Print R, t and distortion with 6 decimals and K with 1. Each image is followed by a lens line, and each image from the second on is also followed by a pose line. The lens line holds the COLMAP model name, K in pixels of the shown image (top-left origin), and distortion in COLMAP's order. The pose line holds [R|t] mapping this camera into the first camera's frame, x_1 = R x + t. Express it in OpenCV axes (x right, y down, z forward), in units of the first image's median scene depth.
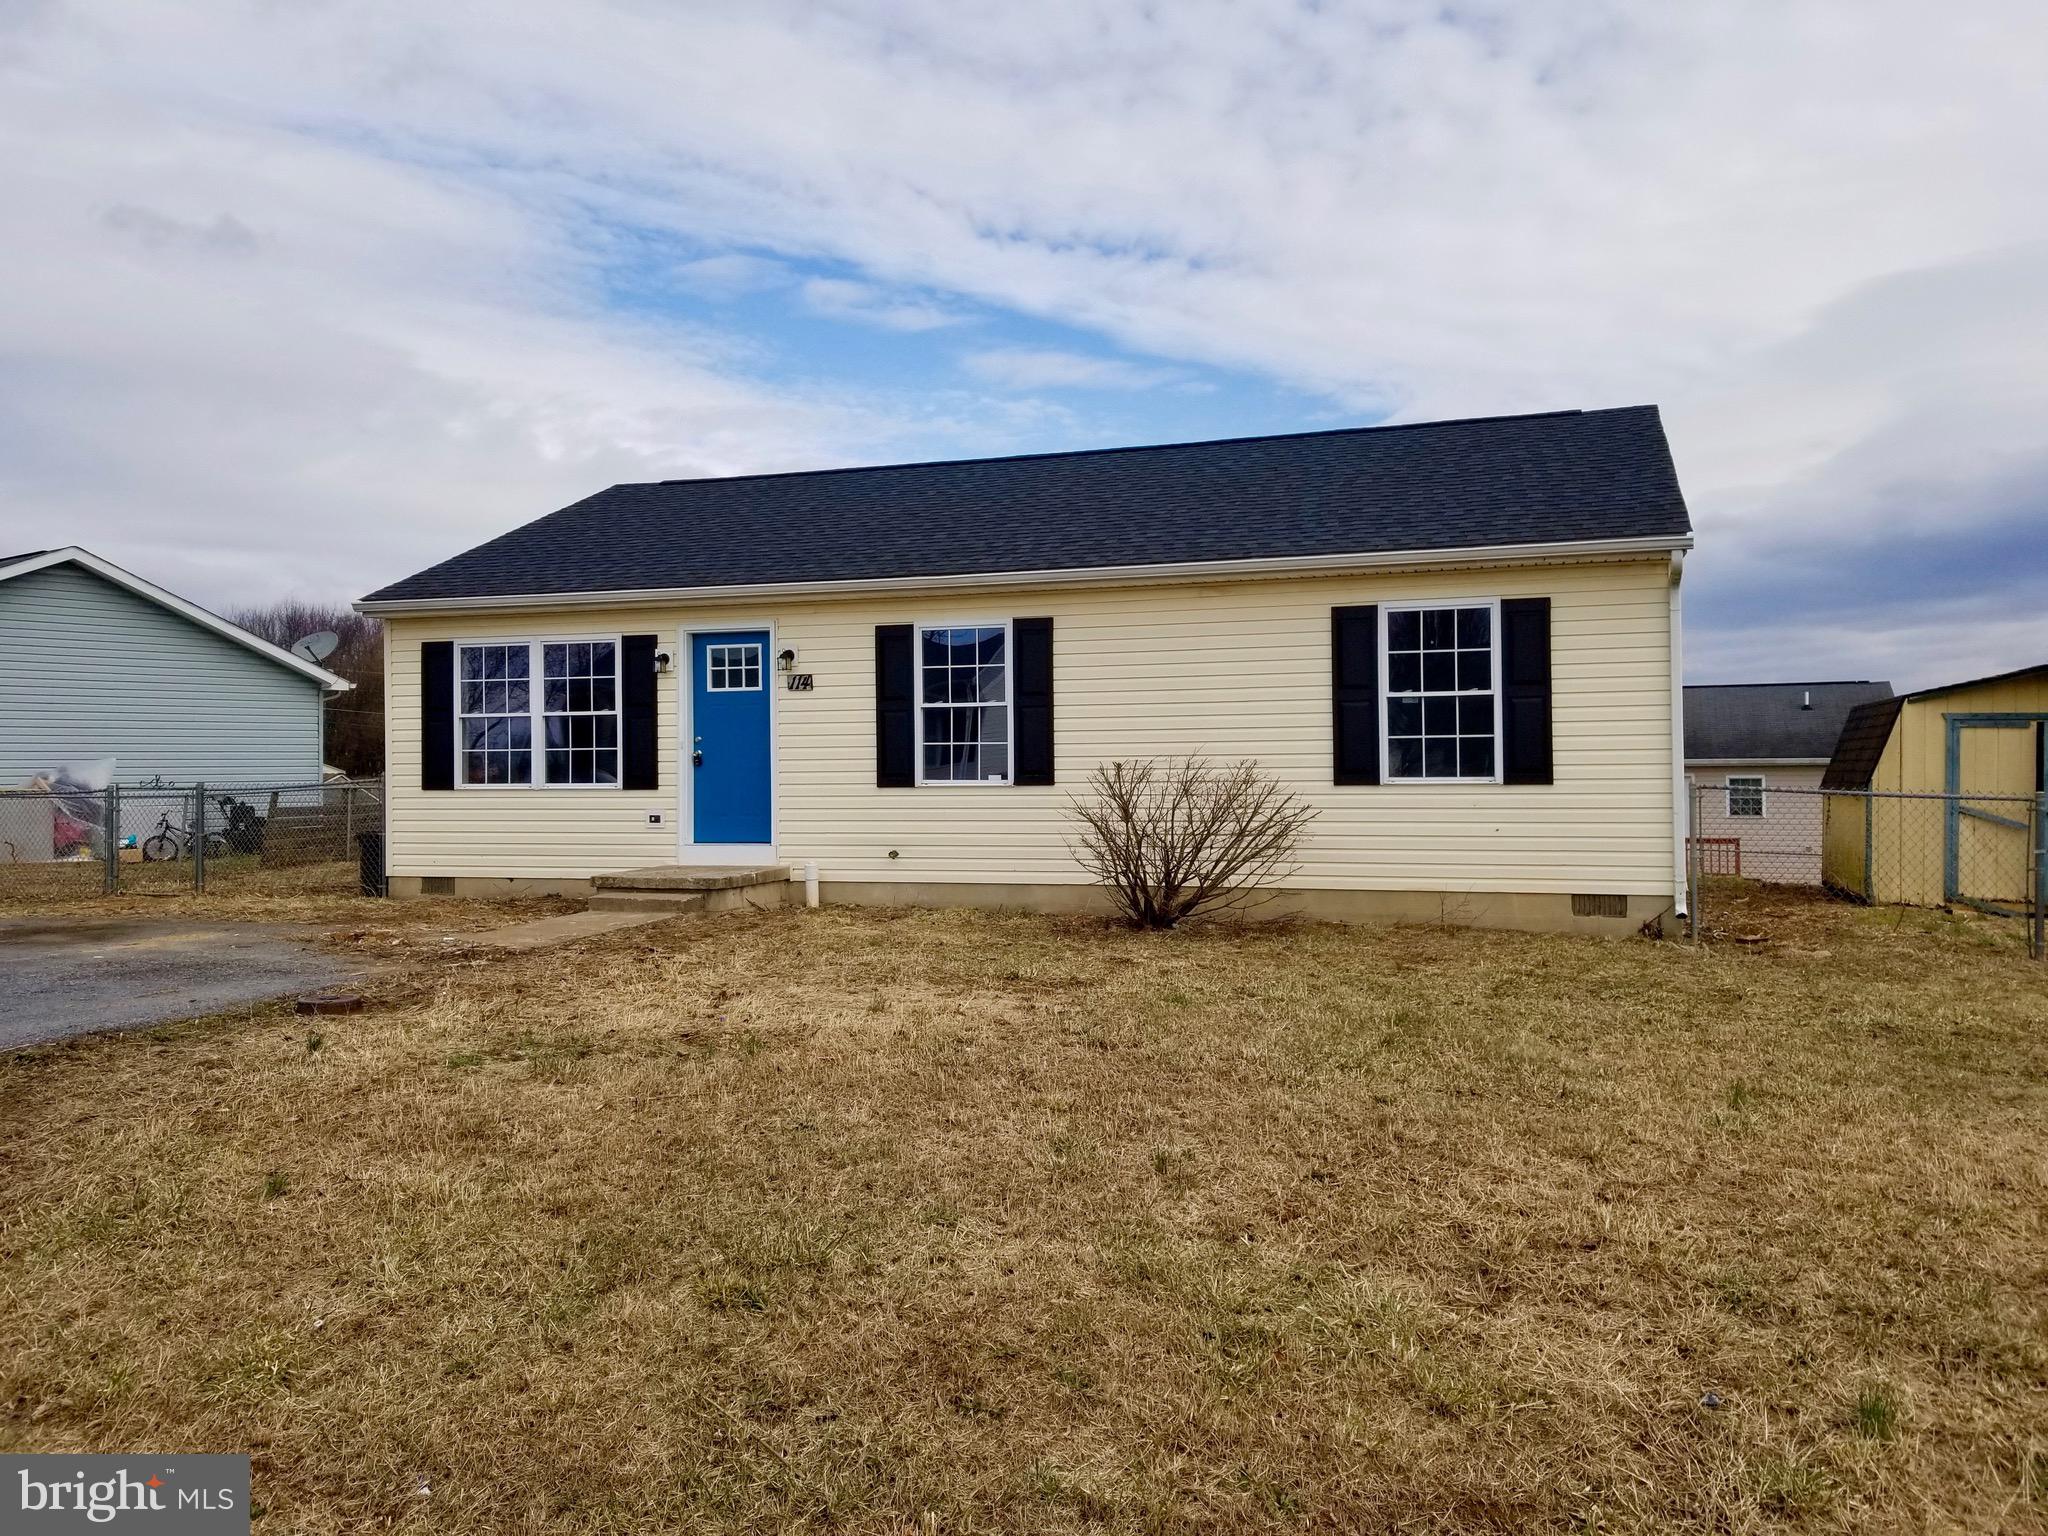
lens RADIAL K [[1615.8, 0, 1051.5], [0, 1615.8, 730.1], [0, 0, 1]] dist [0.061870, -0.089563]
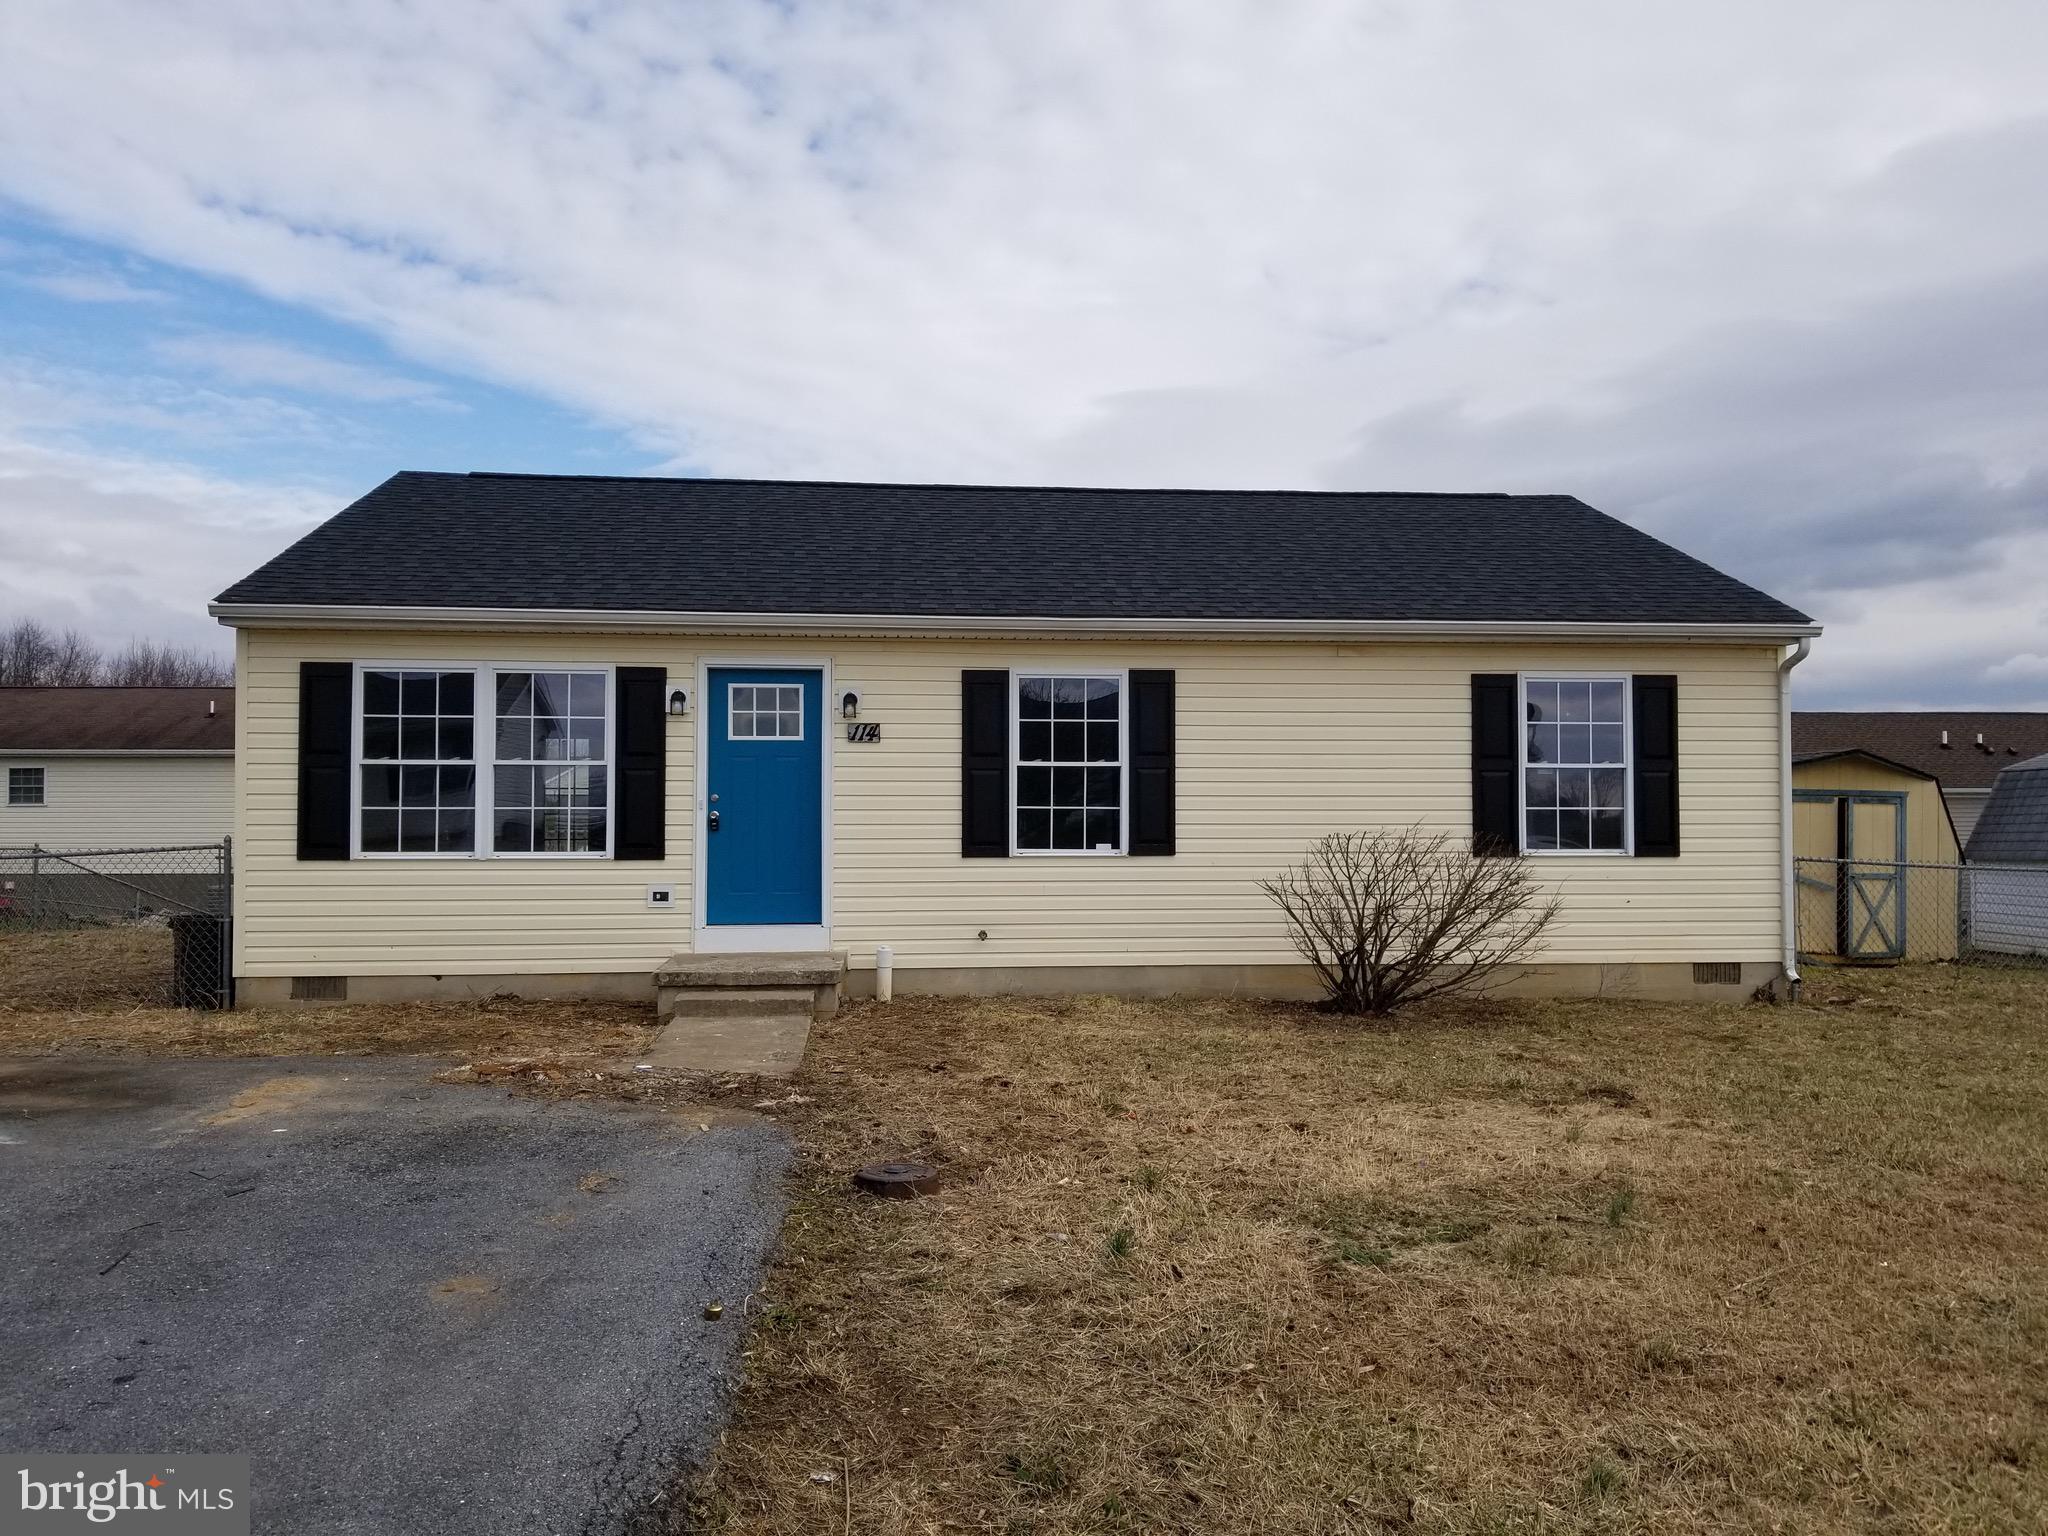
lens RADIAL K [[1615.8, 0, 946.7], [0, 1615.8, 783.6], [0, 0, 1]] dist [0.061870, -0.089563]
pose [[0.907689, 0.015178, 0.419369, -0.454514], [-0.018688, 0.999816, 0.004262, -0.007340], [-0.419227, -0.011706, 0.907806, 0.213277]]
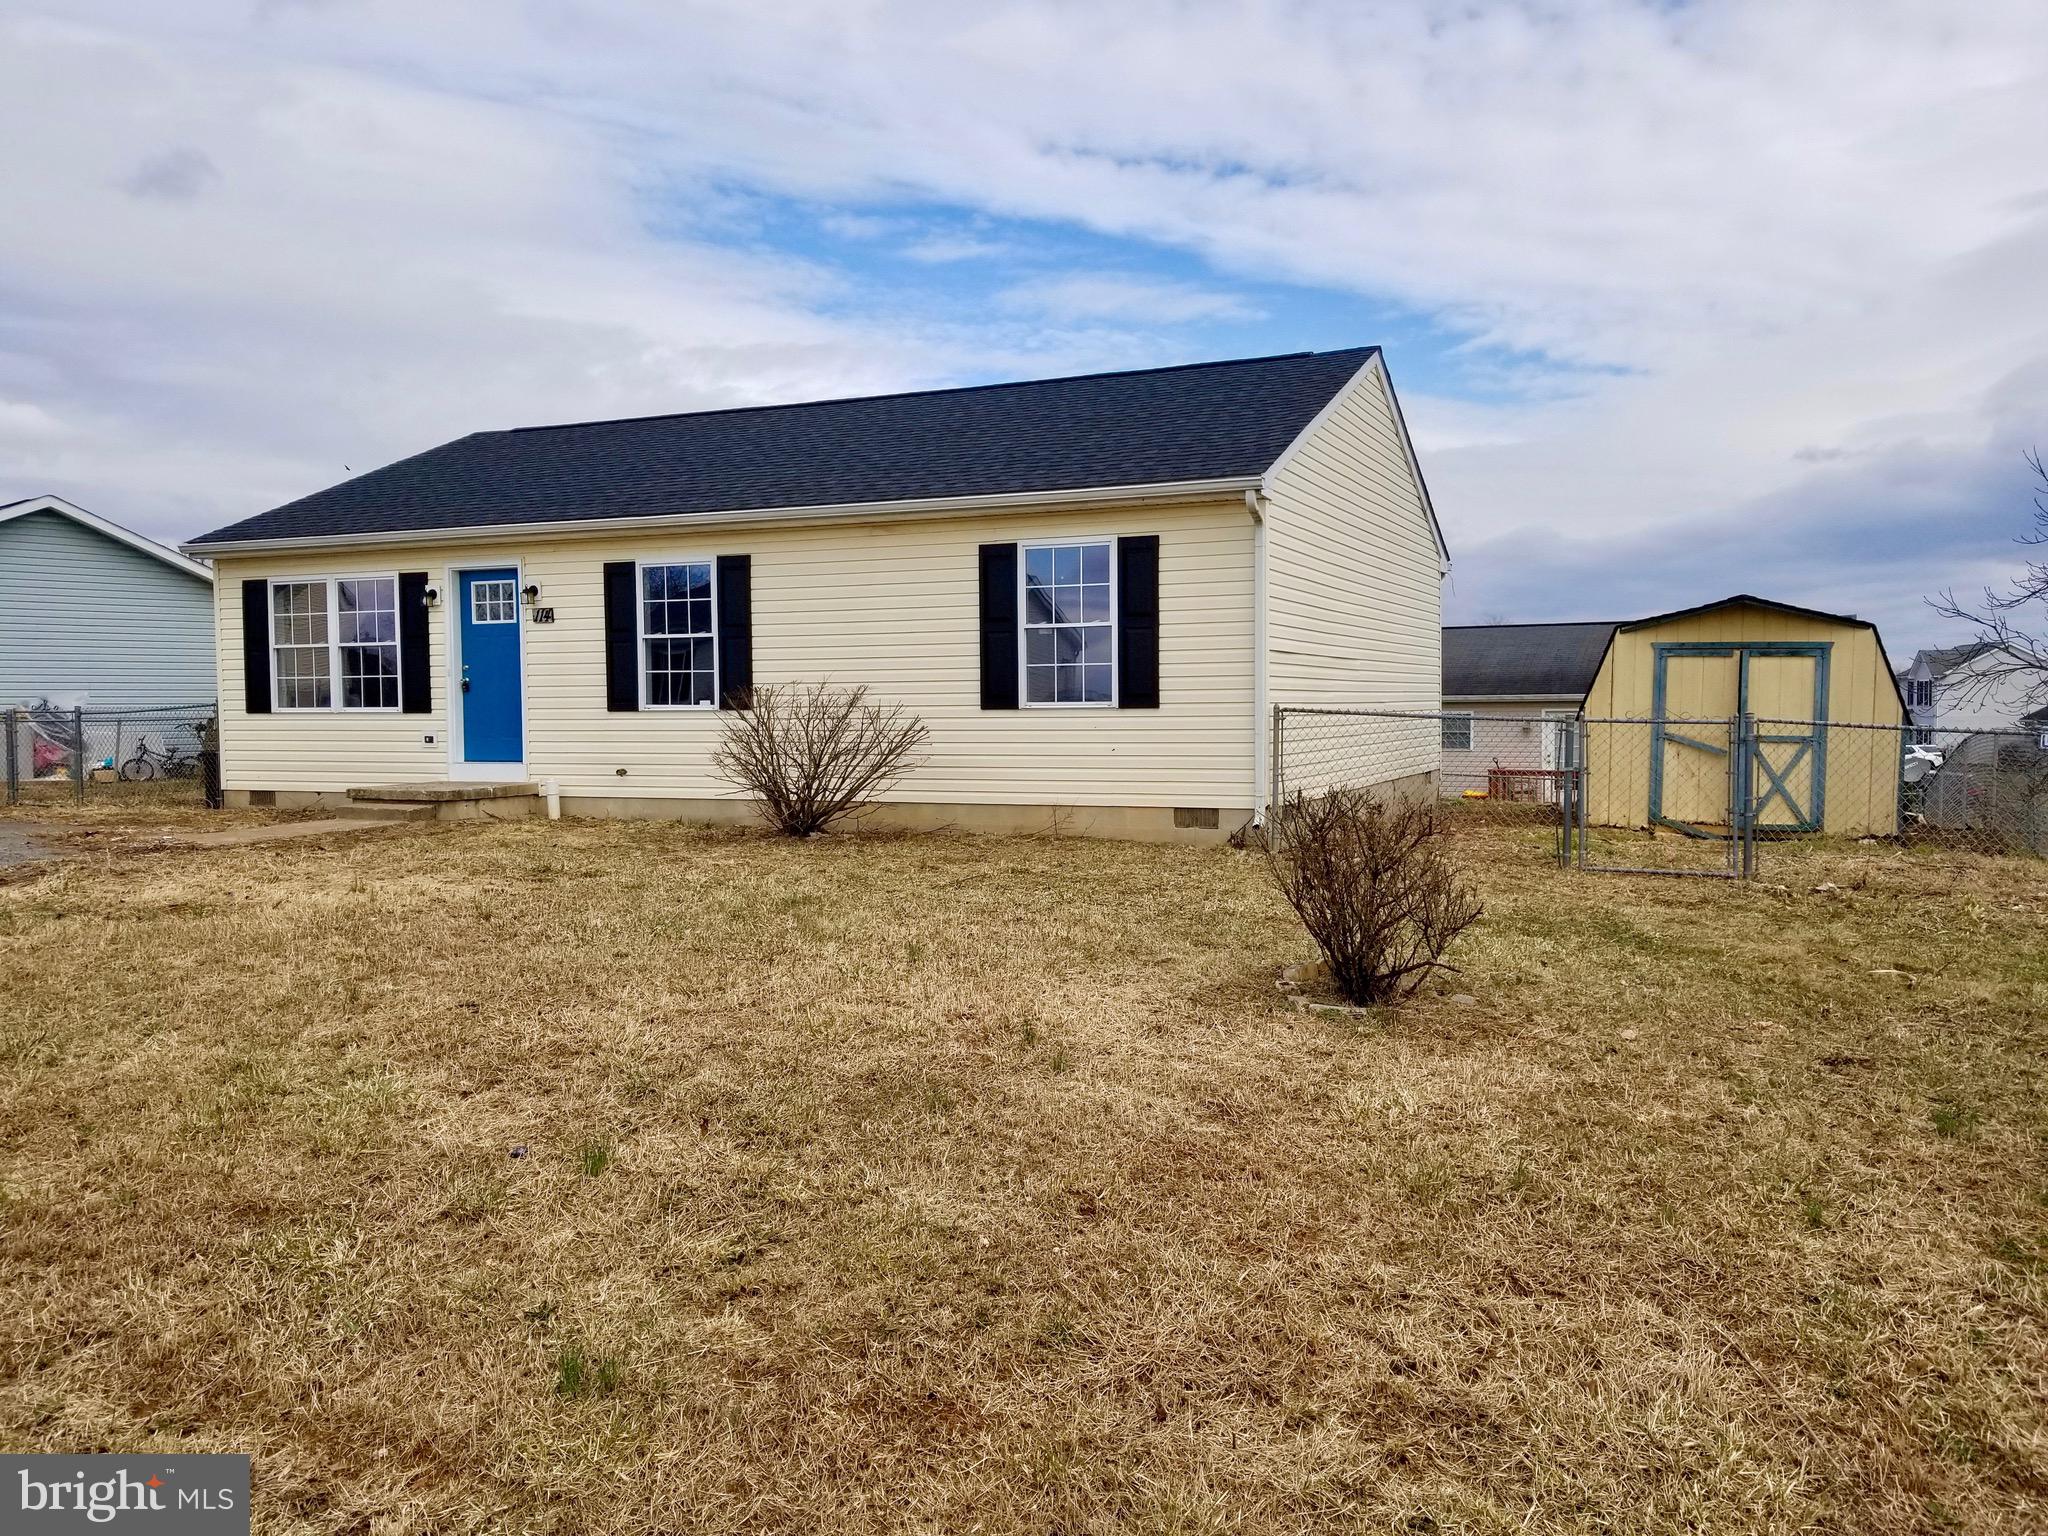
lens RADIAL K [[1615.8, 0, 1044.7], [0, 1615.8, 827.0], [0, 0, 1]] dist [0.061870, -0.089563]
pose [[0.996557, 0.007730, -0.082545, 0.267773], [0.000537, 0.995021, 0.099659, 0.003364], [0.082905, -0.099361, 0.991592, -0.076937]]
